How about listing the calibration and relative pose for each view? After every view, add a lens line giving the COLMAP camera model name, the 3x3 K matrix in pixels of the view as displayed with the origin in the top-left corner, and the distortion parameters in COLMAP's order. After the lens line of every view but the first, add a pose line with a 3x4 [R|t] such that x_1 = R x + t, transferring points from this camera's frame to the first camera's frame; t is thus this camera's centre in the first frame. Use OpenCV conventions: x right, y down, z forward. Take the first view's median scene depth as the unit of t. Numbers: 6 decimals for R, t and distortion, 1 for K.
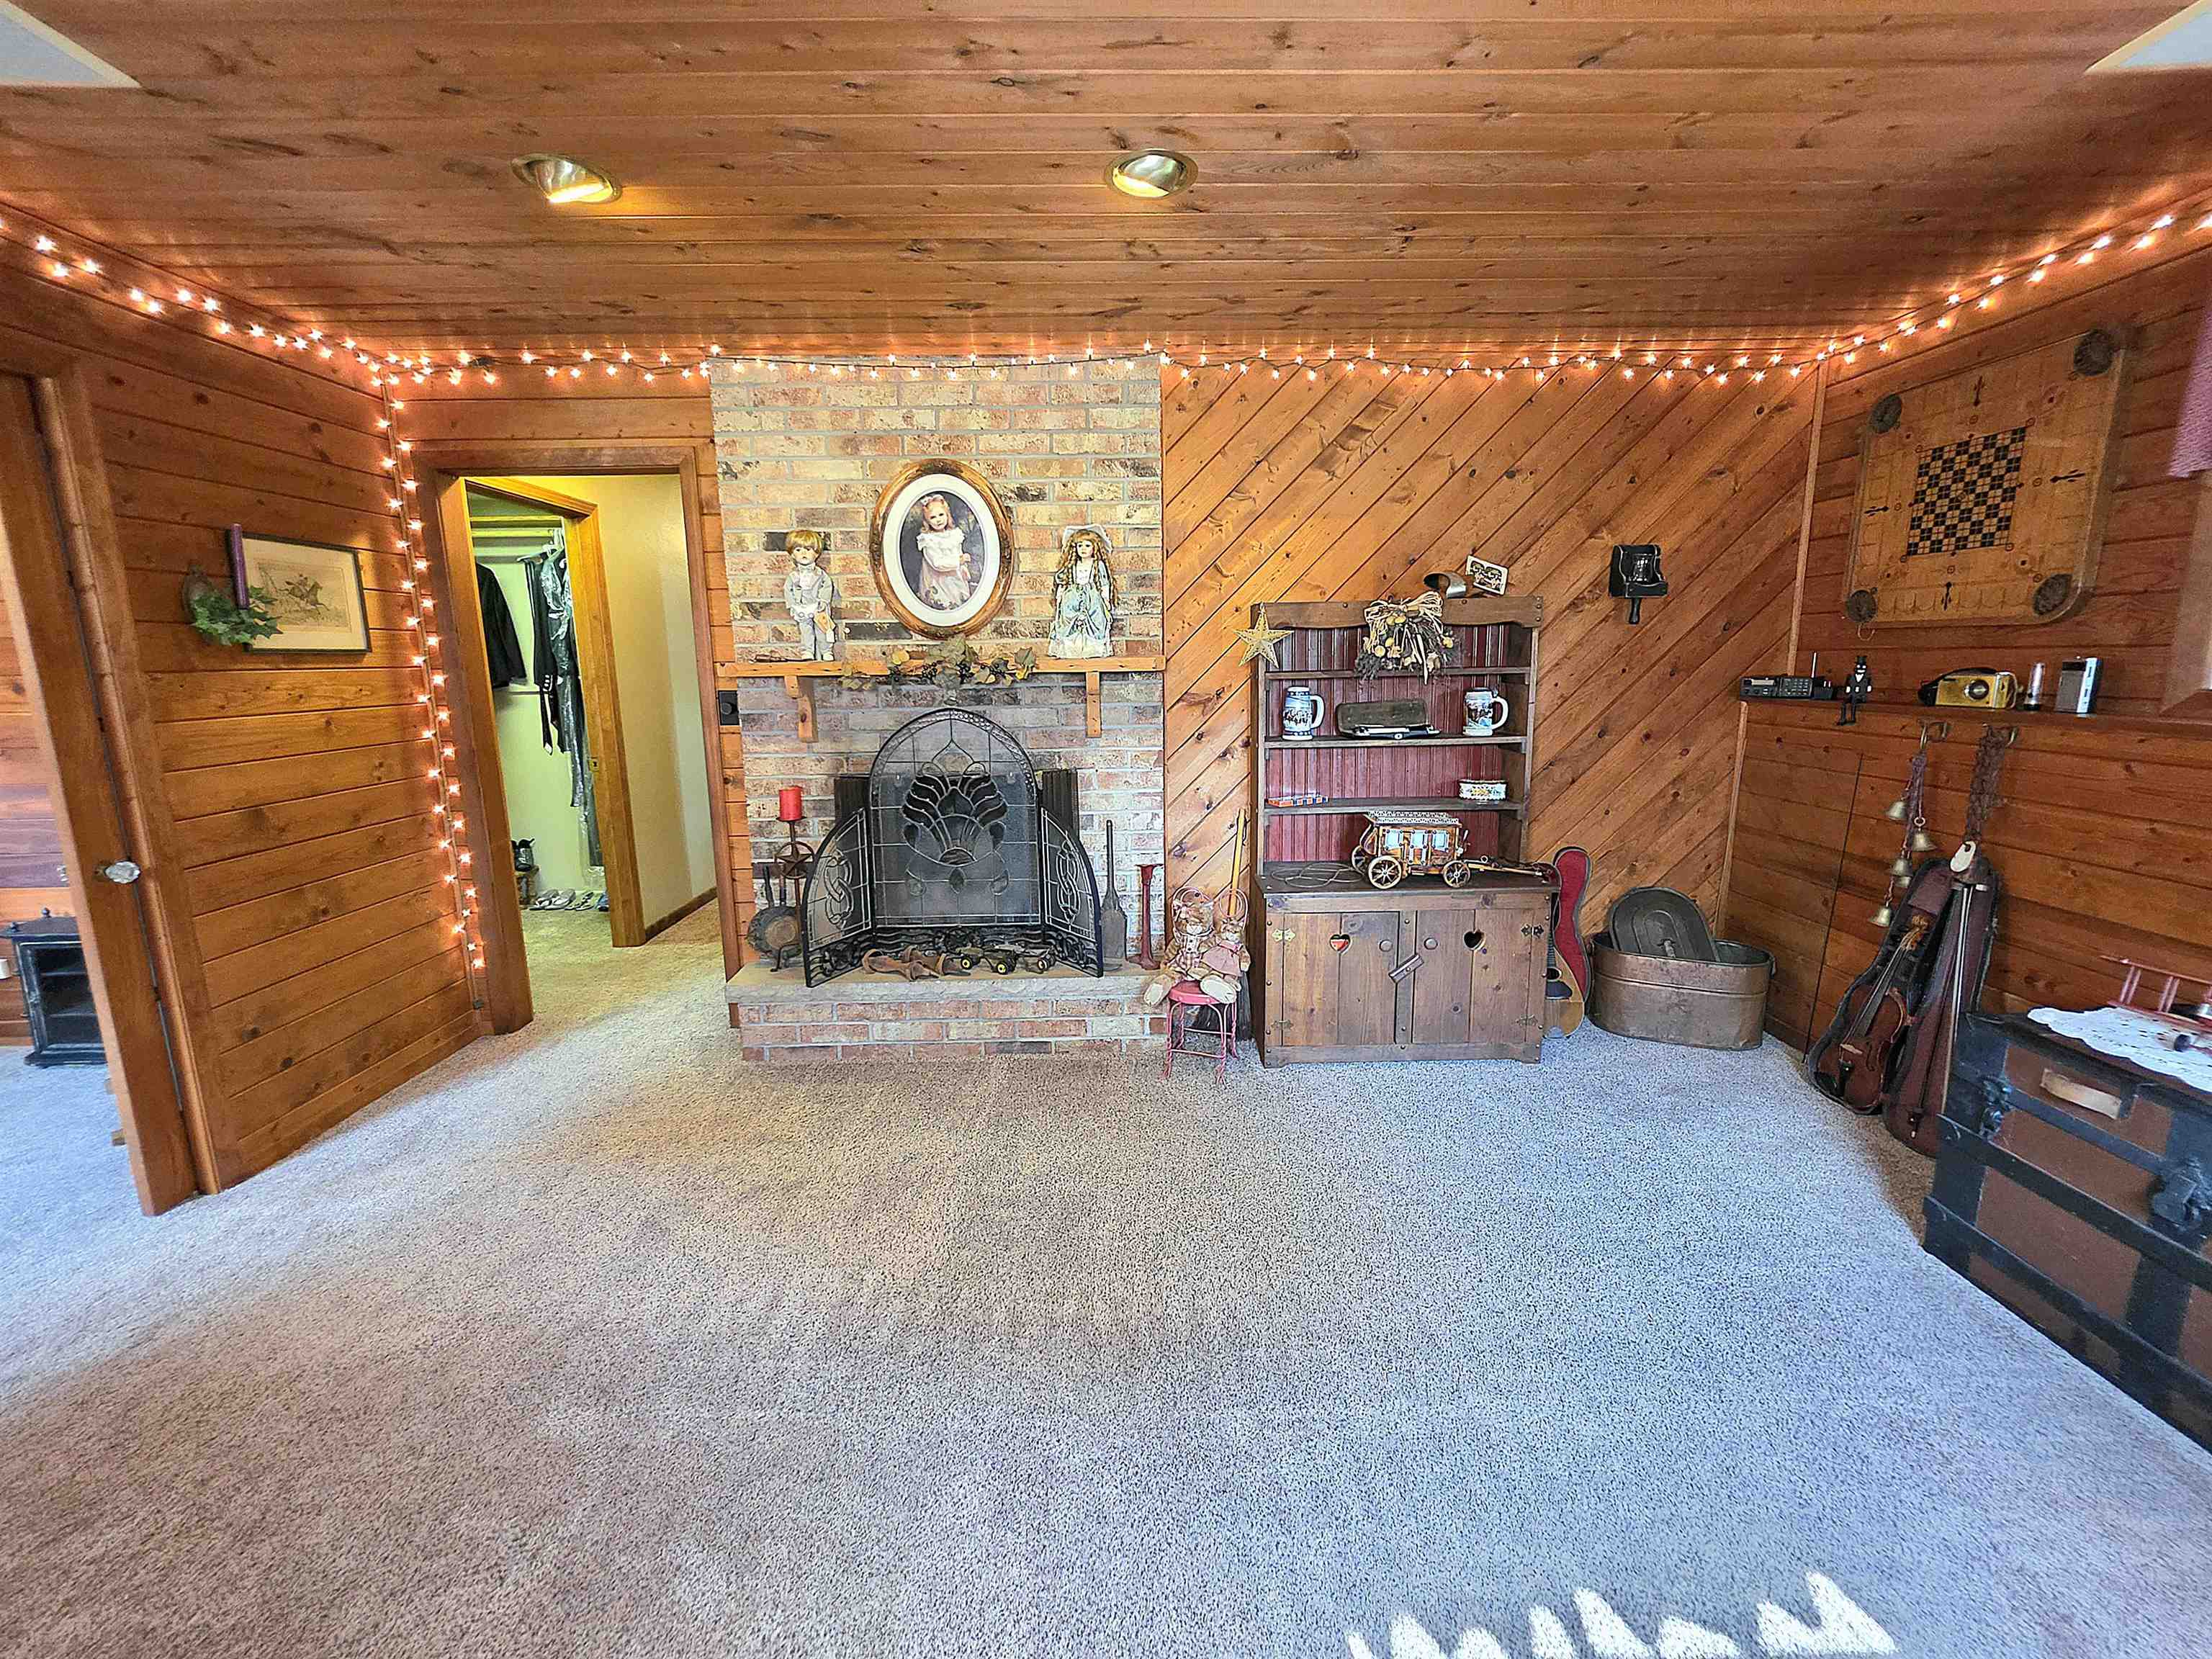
lens RADIAL K [[895.0, 0, 1115.9], [0, 895.0, 814.8], [0, 0, 1]] dist [-0.001035, 0.000790]
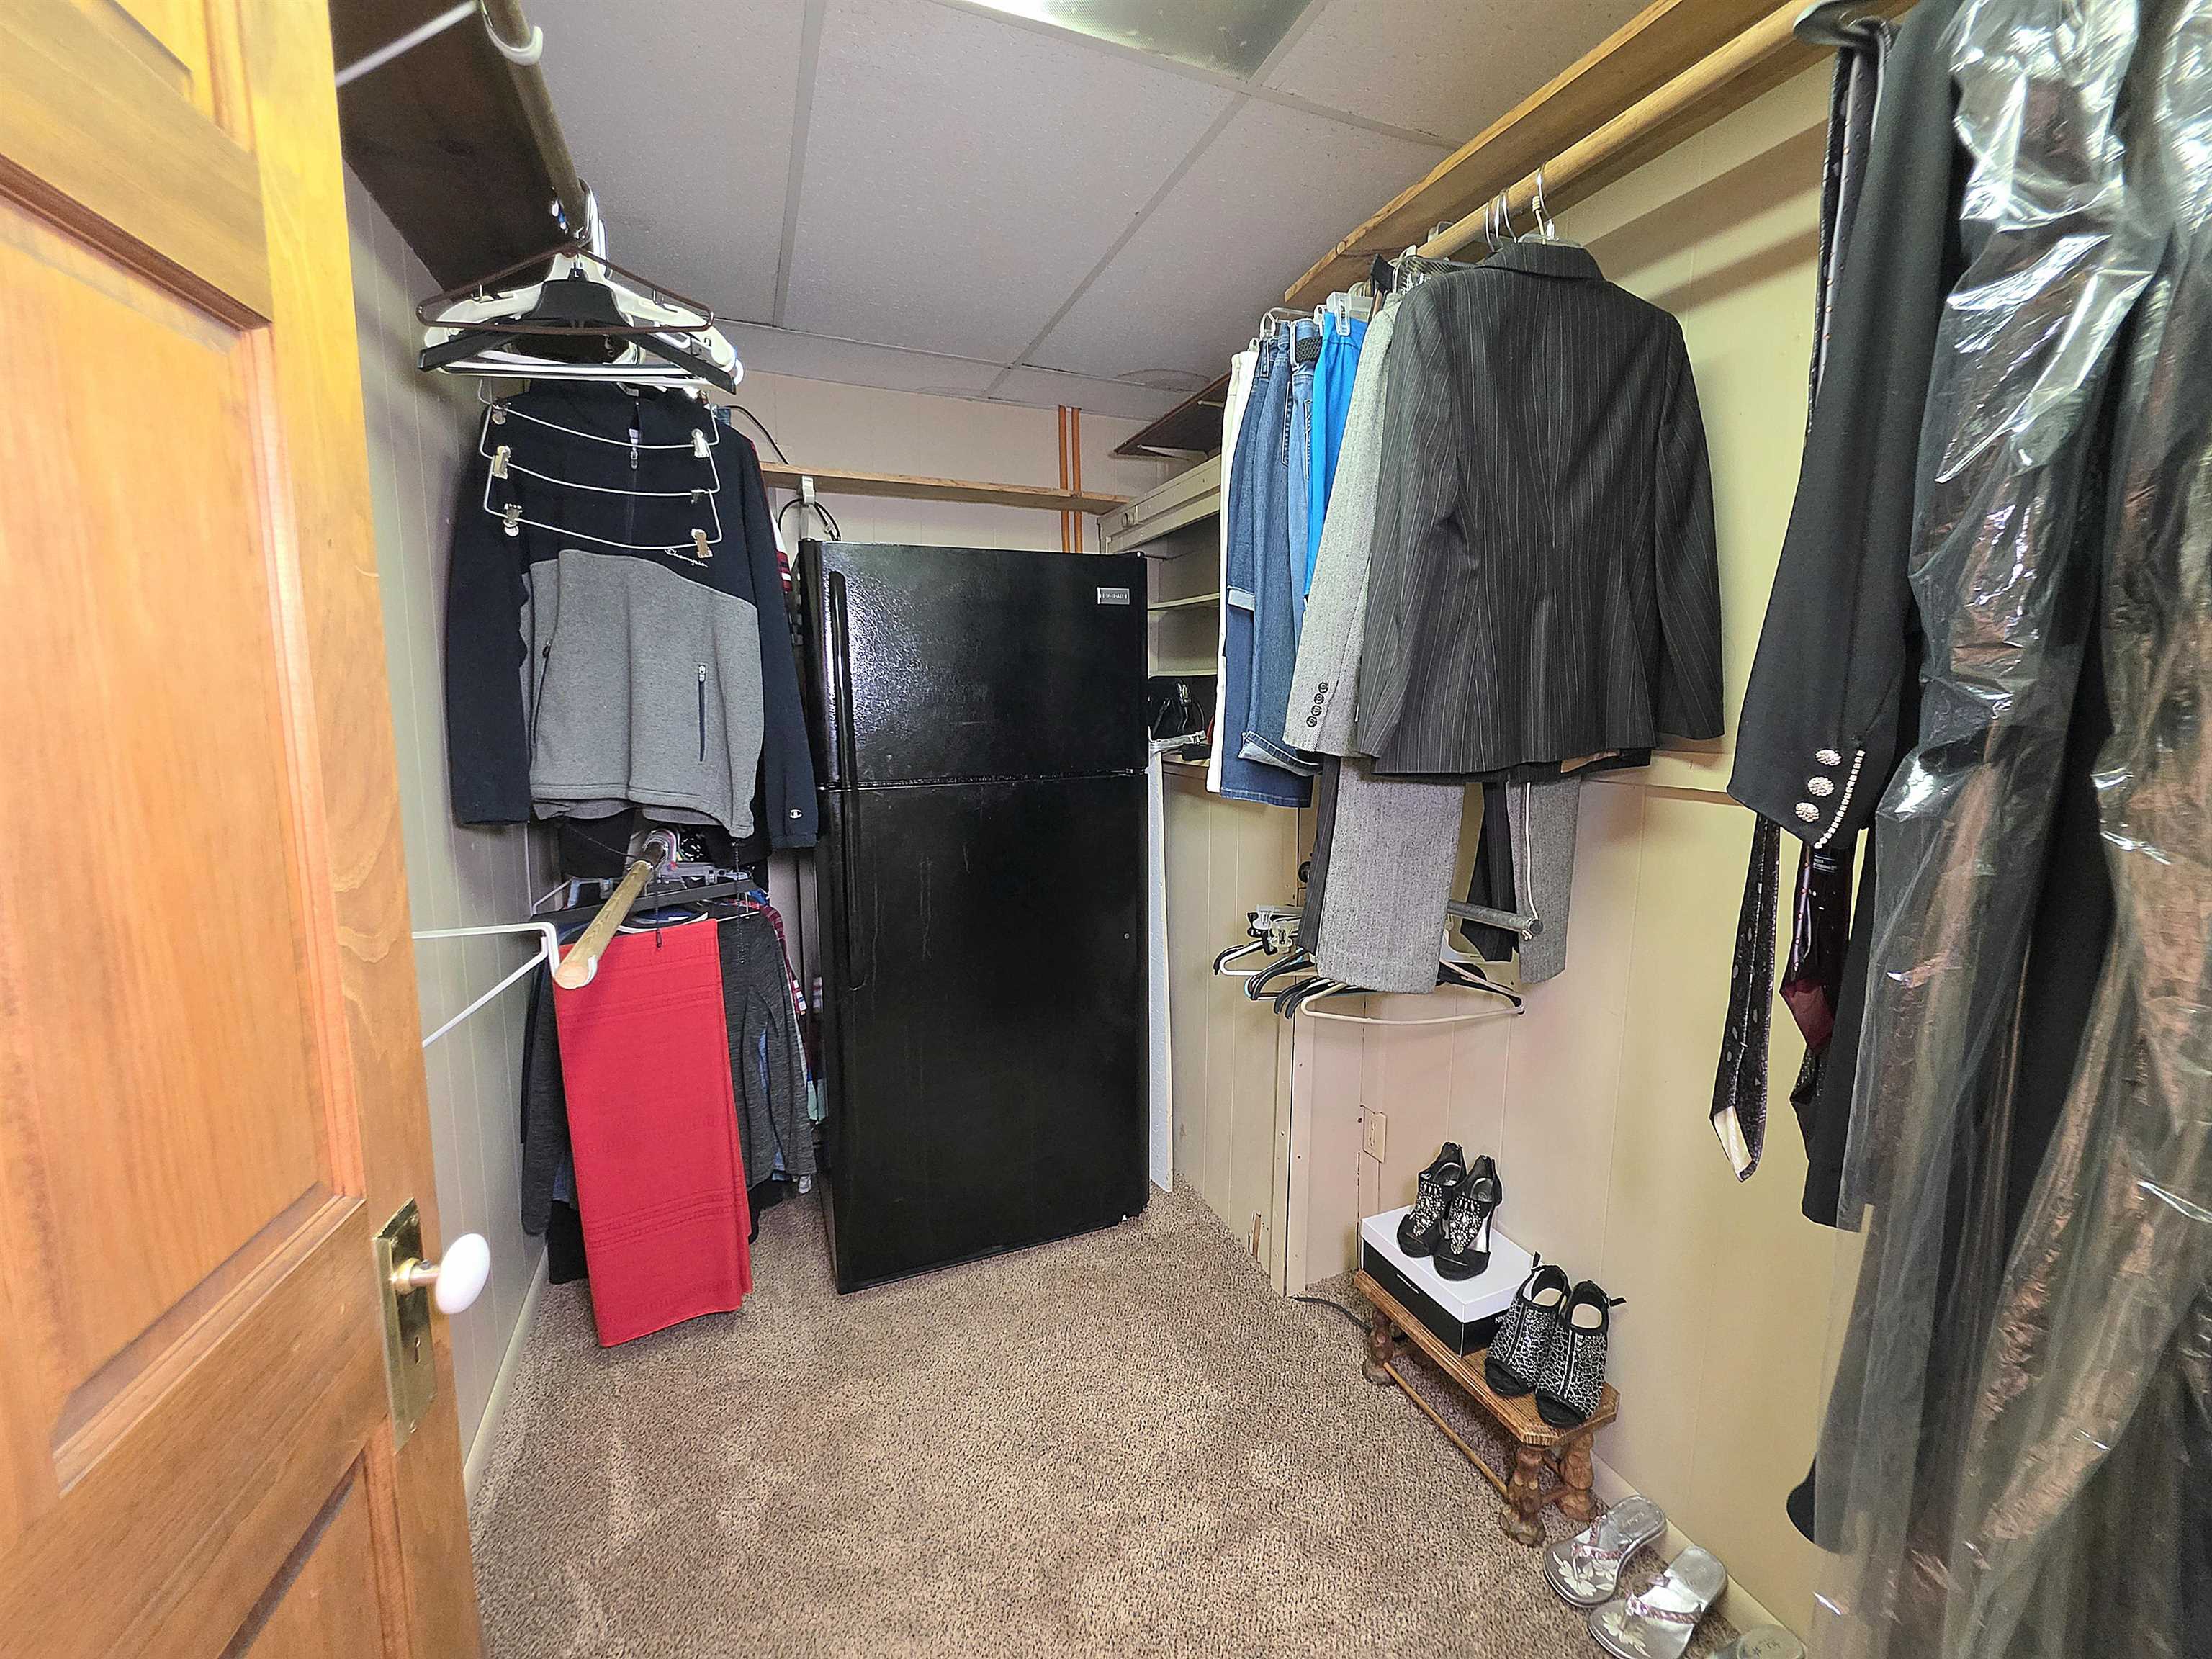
lens RADIAL K [[895.0, 0, 1104.9], [0, 895.0, 814.2], [0, 0, 1]] dist [-0.001035, 0.000790]
pose [[0.337467, 0.142408, -0.930503, -0.805415], [-0.174289, 0.980852, 0.086904, -0.205439], [0.925062, 0.132849, 0.355825, 1.258145]]
